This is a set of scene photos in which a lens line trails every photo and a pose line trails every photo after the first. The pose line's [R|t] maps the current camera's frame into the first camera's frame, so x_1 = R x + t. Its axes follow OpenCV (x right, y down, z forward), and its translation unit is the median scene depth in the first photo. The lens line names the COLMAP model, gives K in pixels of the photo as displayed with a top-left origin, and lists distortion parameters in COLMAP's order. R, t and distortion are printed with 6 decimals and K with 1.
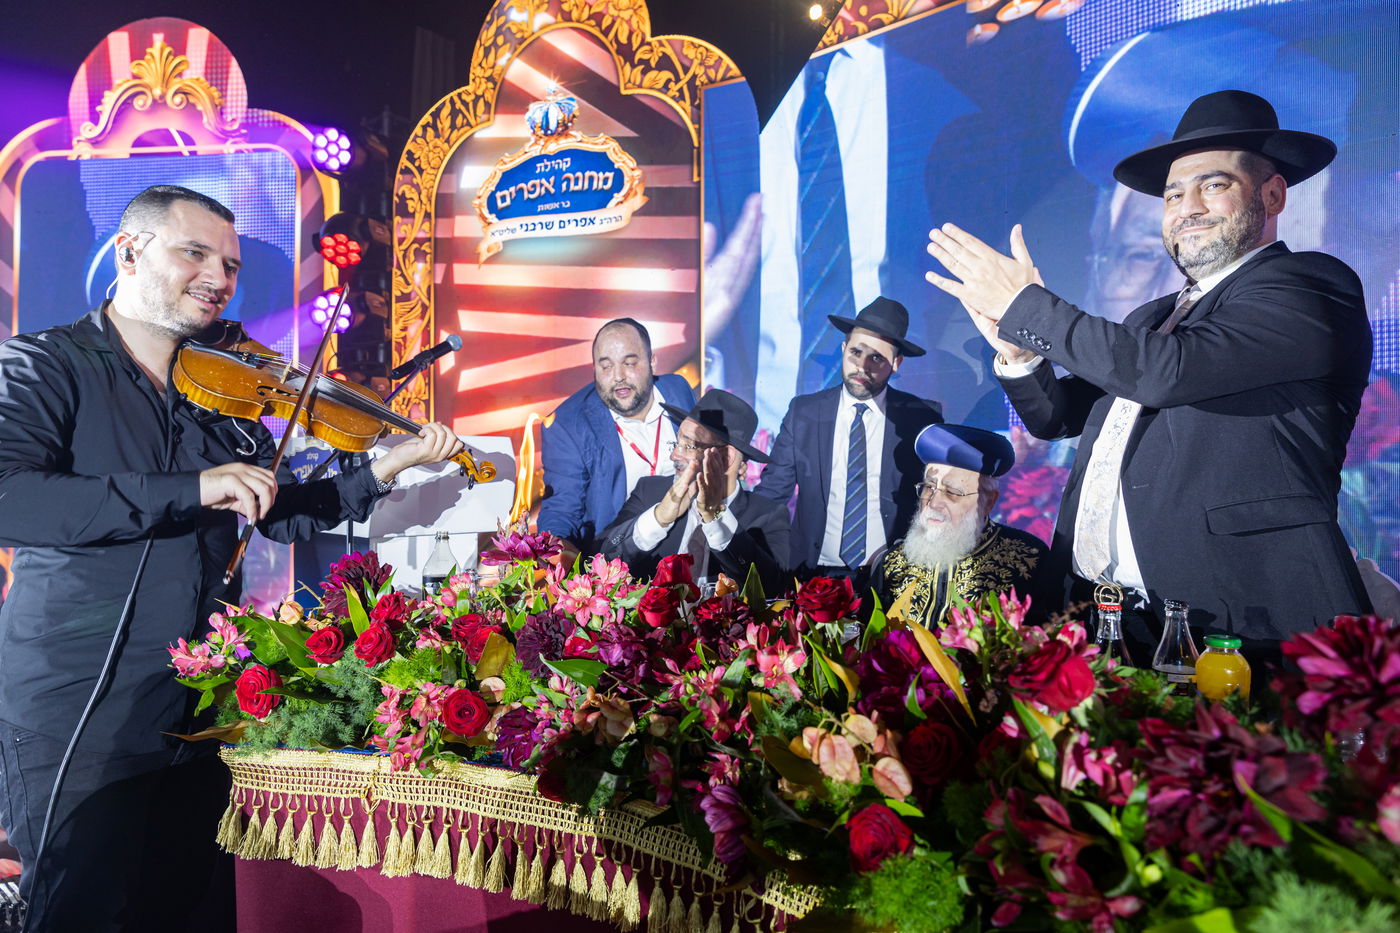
lens RADIAL K [[922.0, 0, 710.0], [0, 922.0, 464.8], [0, 0, 1]] dist [0.009763, -0.004186]
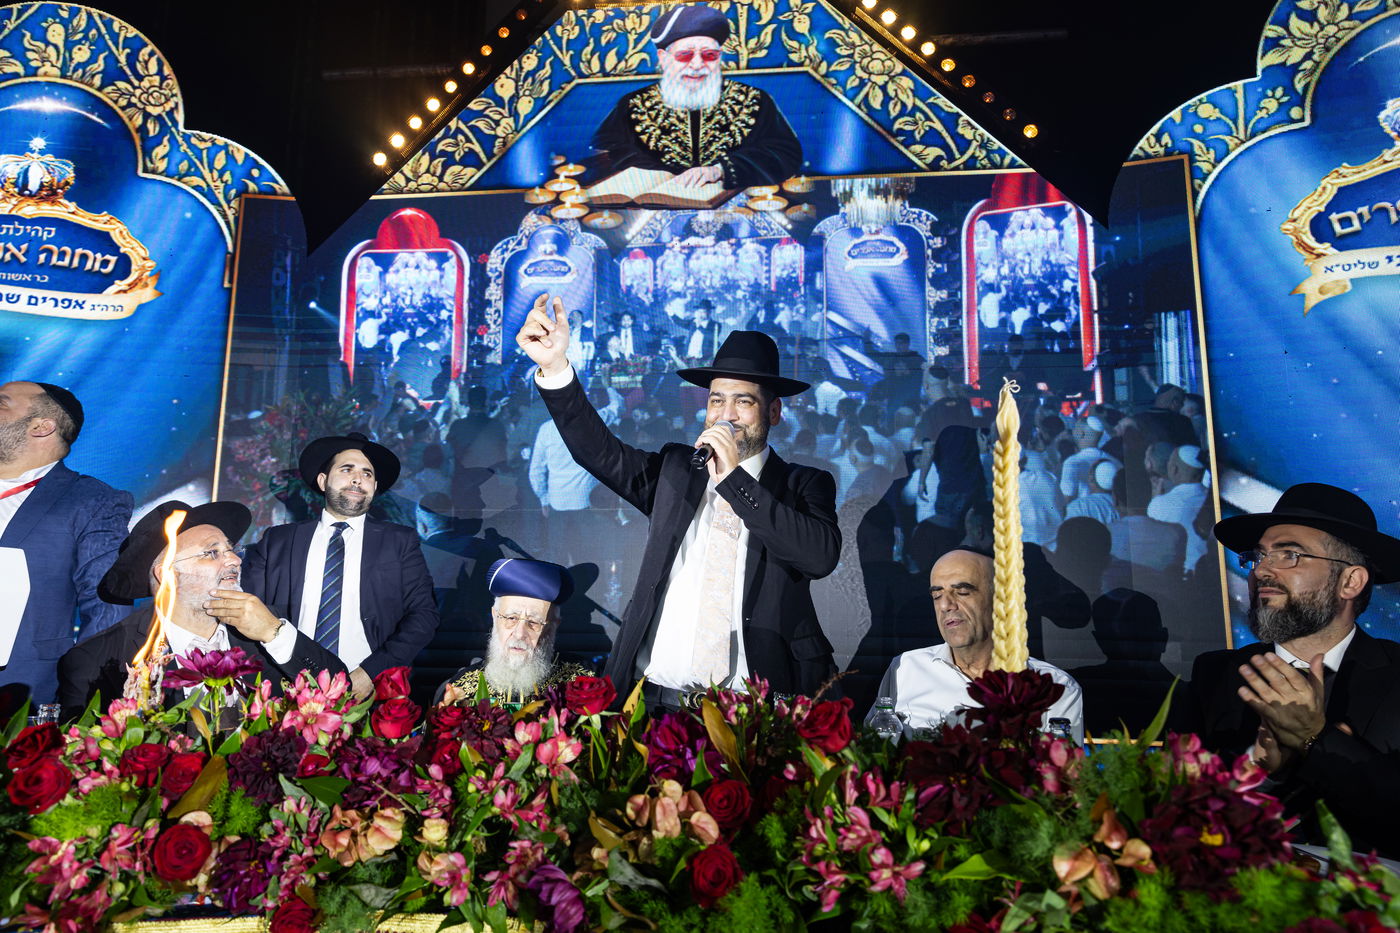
lens RADIAL K [[922.0, 0, 710.3], [0, 922.0, 471.8], [0, 0, 1]] dist [0.009763, -0.004186]
pose [[0.807828, 0.099266, 0.580999, -0.154358], [-0.011242, 0.988132, -0.153196, 0.015653], [-0.589311, 0.117225, 0.799357, -0.014088]]
